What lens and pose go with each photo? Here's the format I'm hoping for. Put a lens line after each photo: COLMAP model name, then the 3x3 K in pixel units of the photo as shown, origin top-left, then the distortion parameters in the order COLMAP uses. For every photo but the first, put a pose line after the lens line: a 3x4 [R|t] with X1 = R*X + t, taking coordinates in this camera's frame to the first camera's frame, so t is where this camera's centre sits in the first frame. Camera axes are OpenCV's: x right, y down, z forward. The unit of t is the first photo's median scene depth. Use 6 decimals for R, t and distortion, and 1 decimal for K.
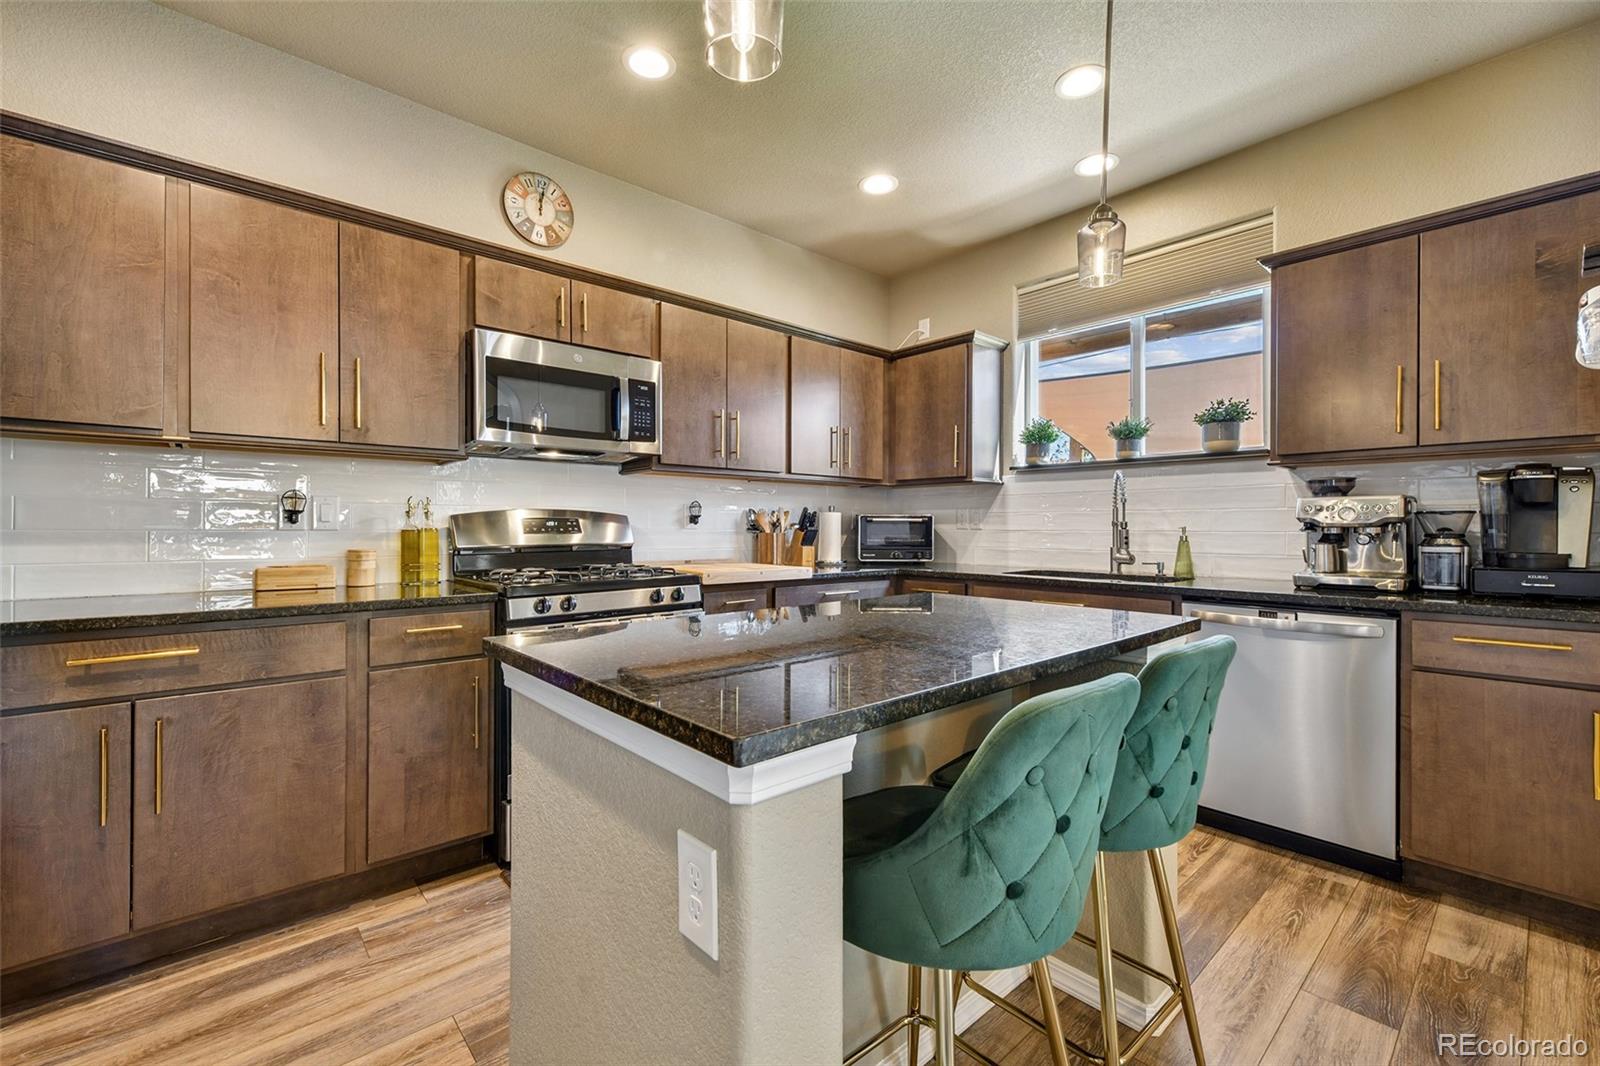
lens RADIAL K [[668.9, 0, 796.2], [0, 668.9, 531.1], [0, 0, 1]] dist [-0.000213, -0.000528]
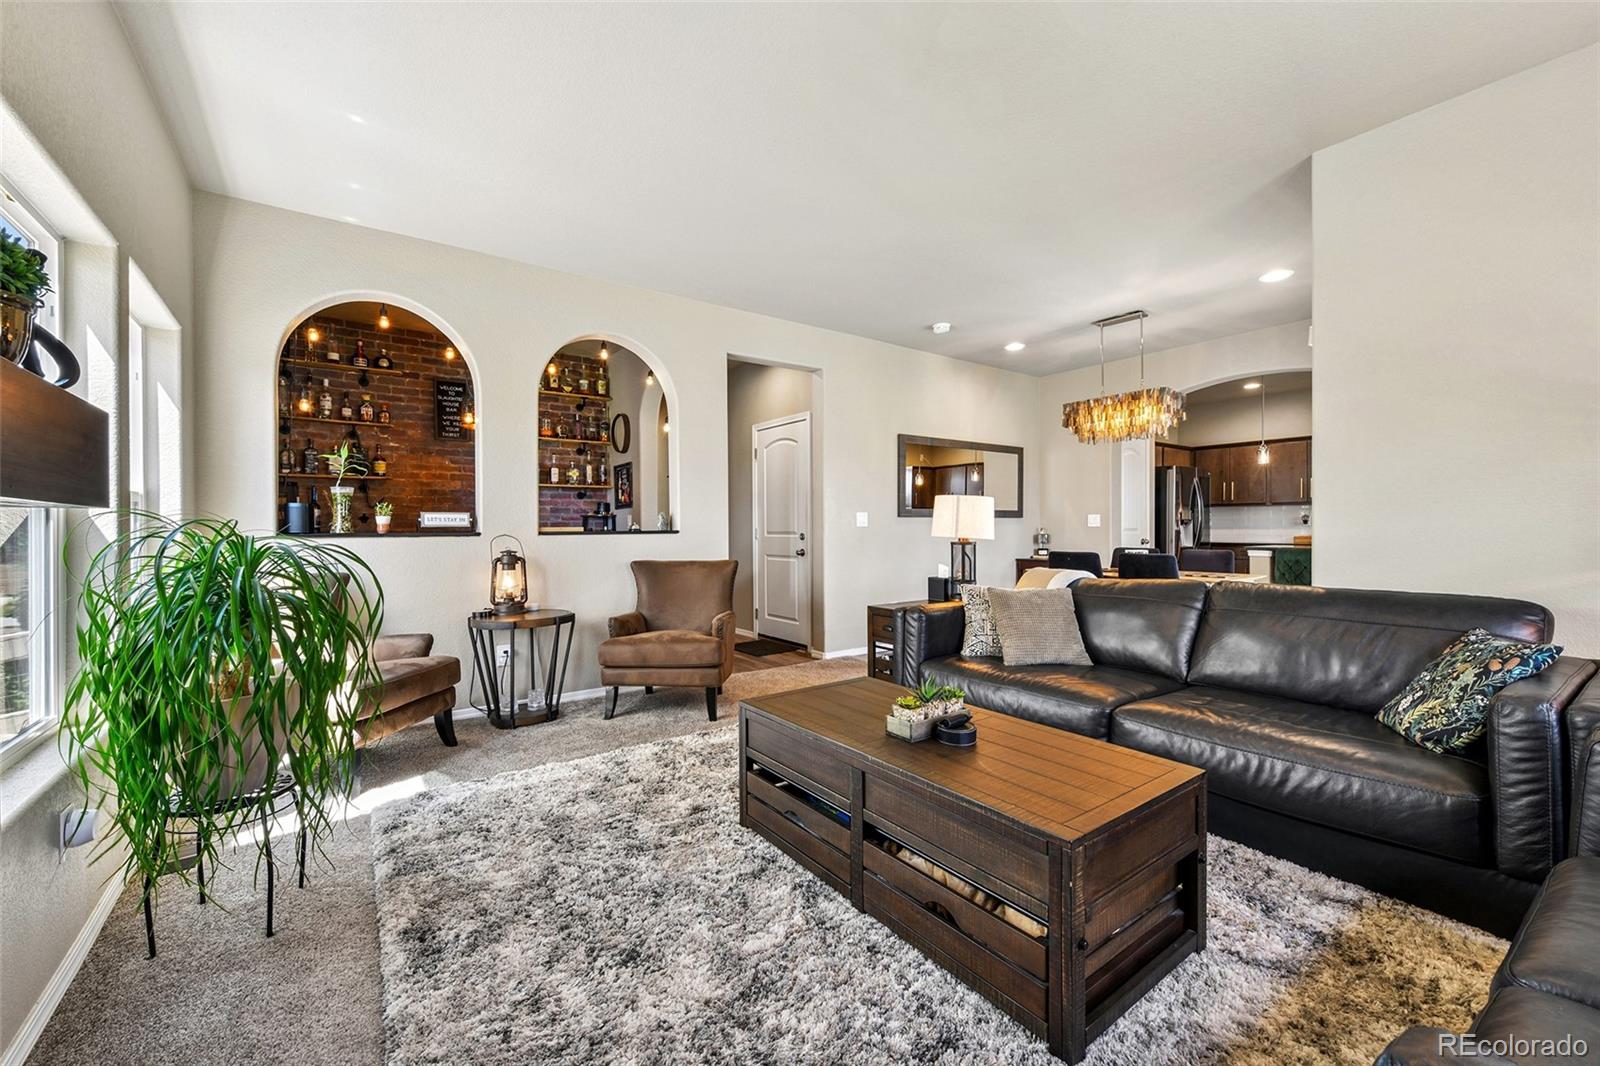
lens RADIAL K [[636.3, 0, 788.7], [0, 636.3, 530.6], [0, 0, 1]] dist [-0.009567, -0.000353]
pose [[-0.103889, 0.003739, -0.994582, 2.123265], [-0.001971, 0.999990, 0.003965, 0.011545], [0.994587, 0.002372, -0.103881, -1.013901]]
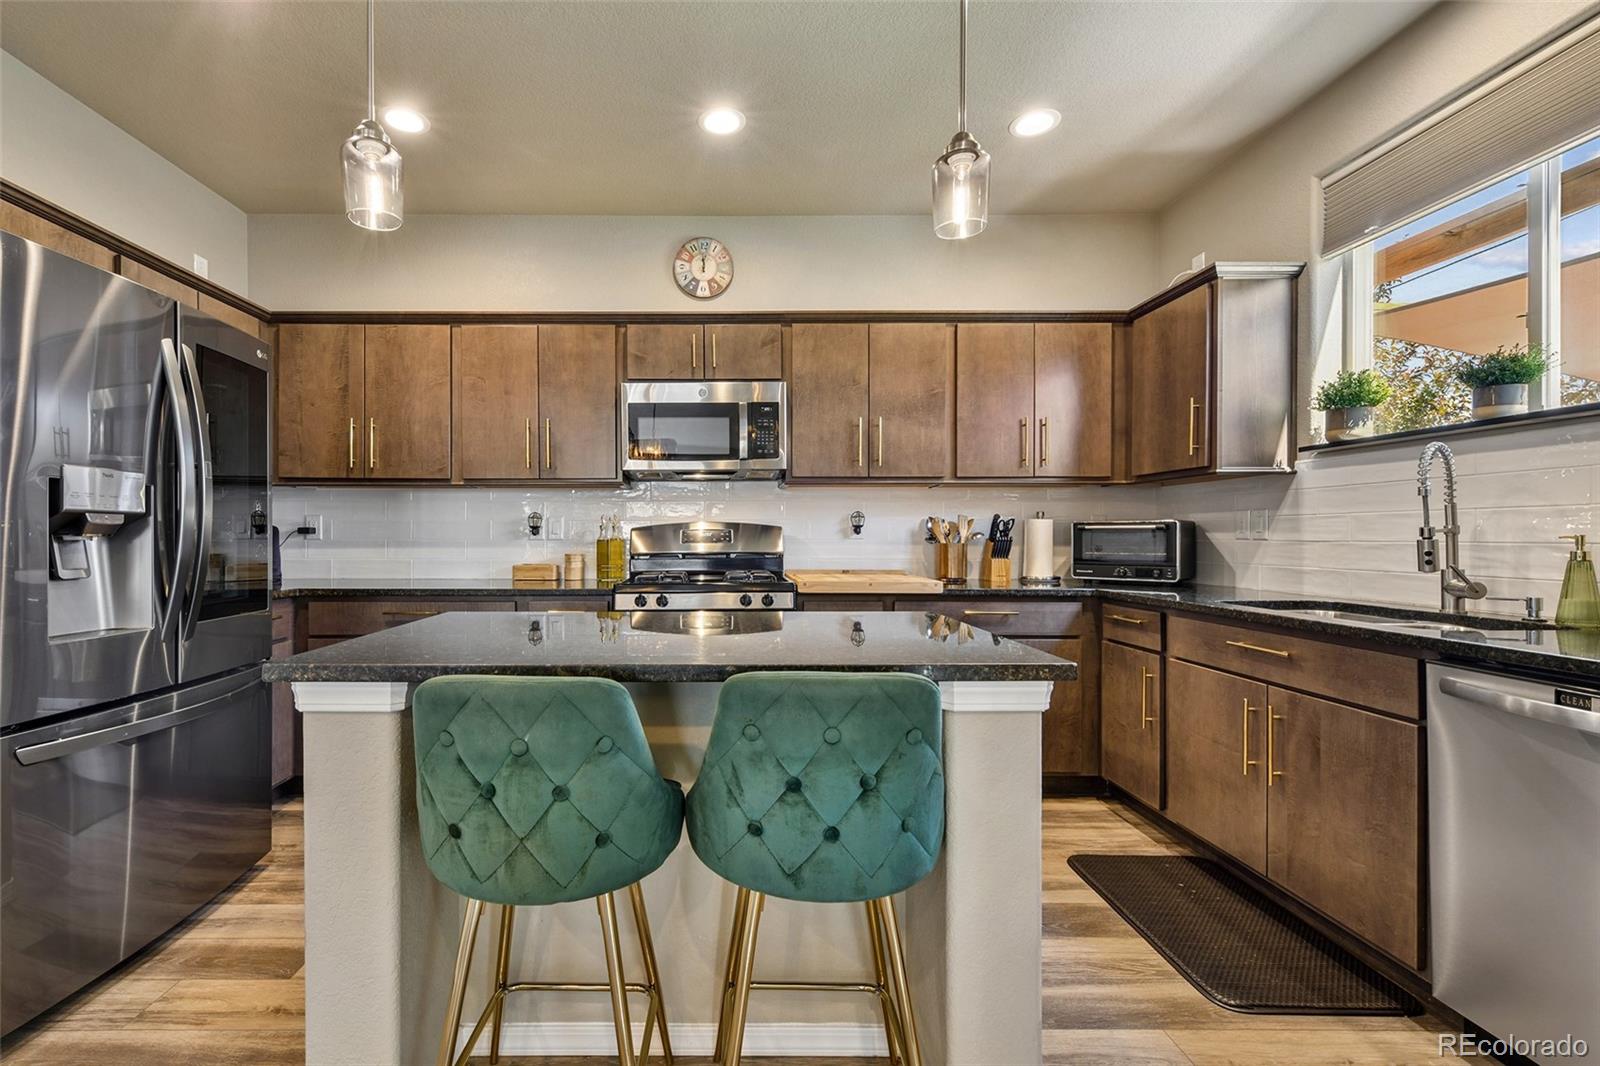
lens RADIAL K [[692.7, 0, 719.6], [0, 692.7, 540.2], [0, 0, 1]] dist [0.001525, -0.000355]
pose [[0.747112, 0.000751, -0.664698, 0.419872], [-0.001838, 0.999998, -0.000936, -0.000006], [0.664696, 0.001921, 0.747112, 0.102072]]
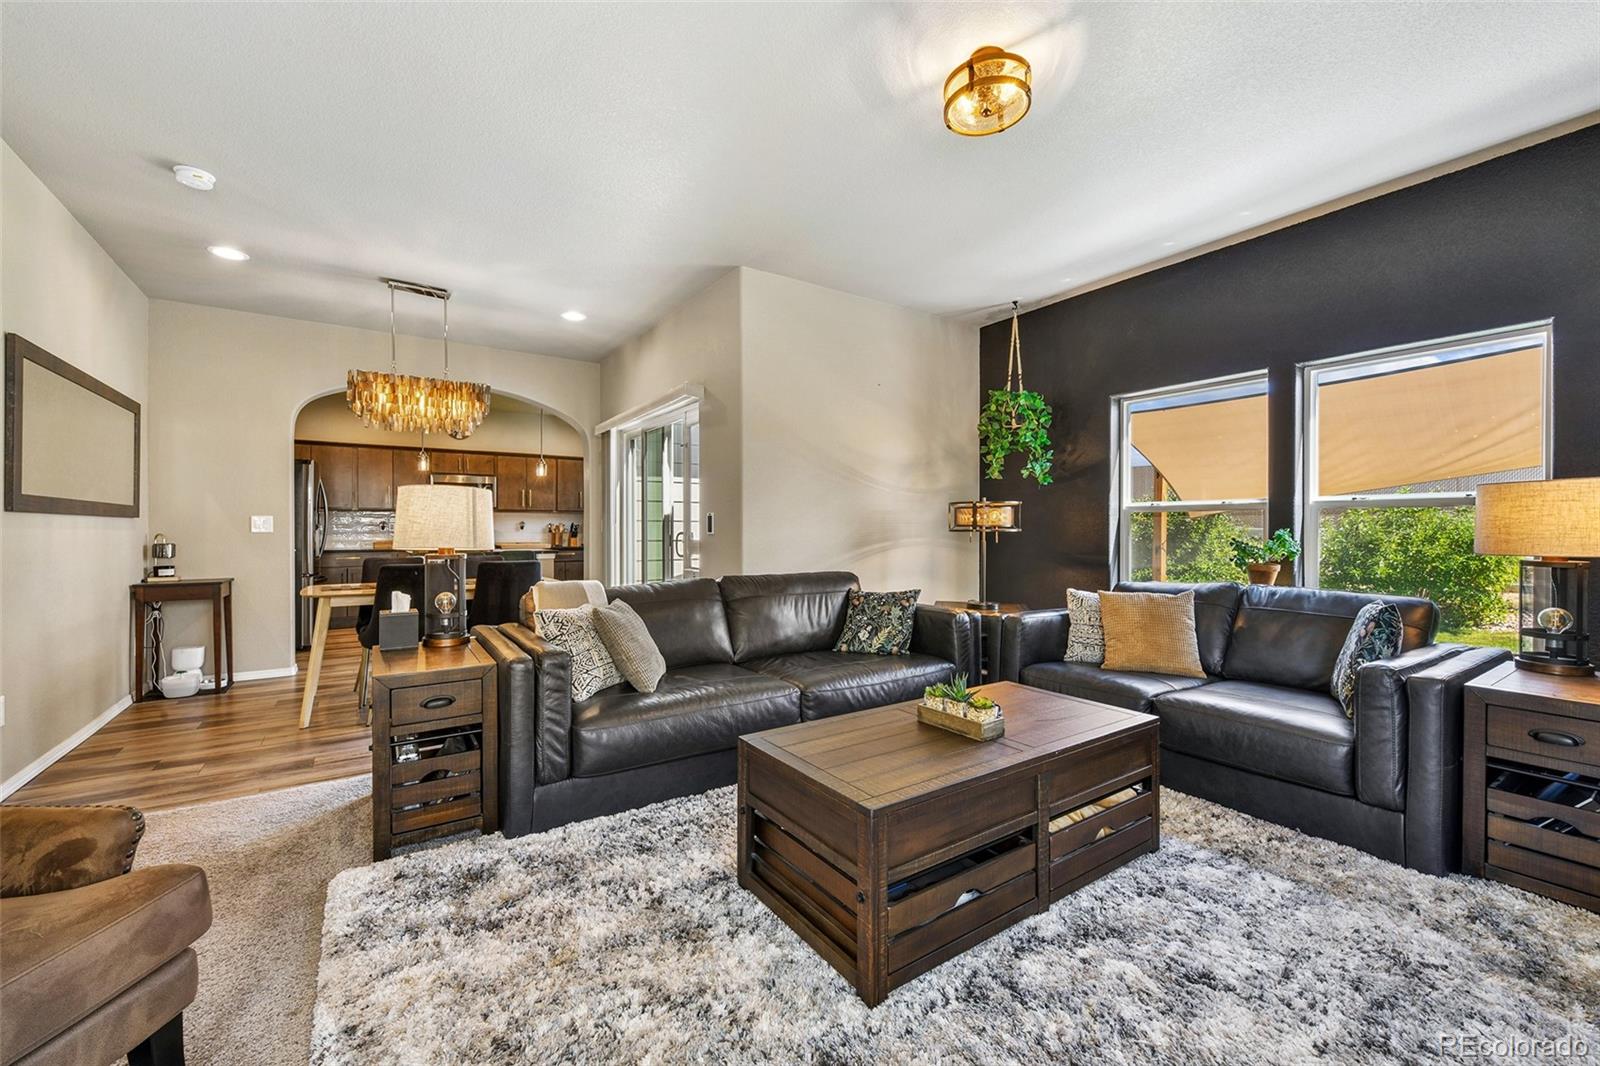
lens RADIAL K [[633.4, 0, 793.4], [0, 633.4, 536.2], [0, 0, 1]] dist [-0.001872, -0.000249]
pose [[0.992230, 0.000650, -0.124417, 1.413192], [-0.000206, 0.999994, 0.003583, 0.008464], [0.124418, -0.003529, 0.992224, -1.600066]]
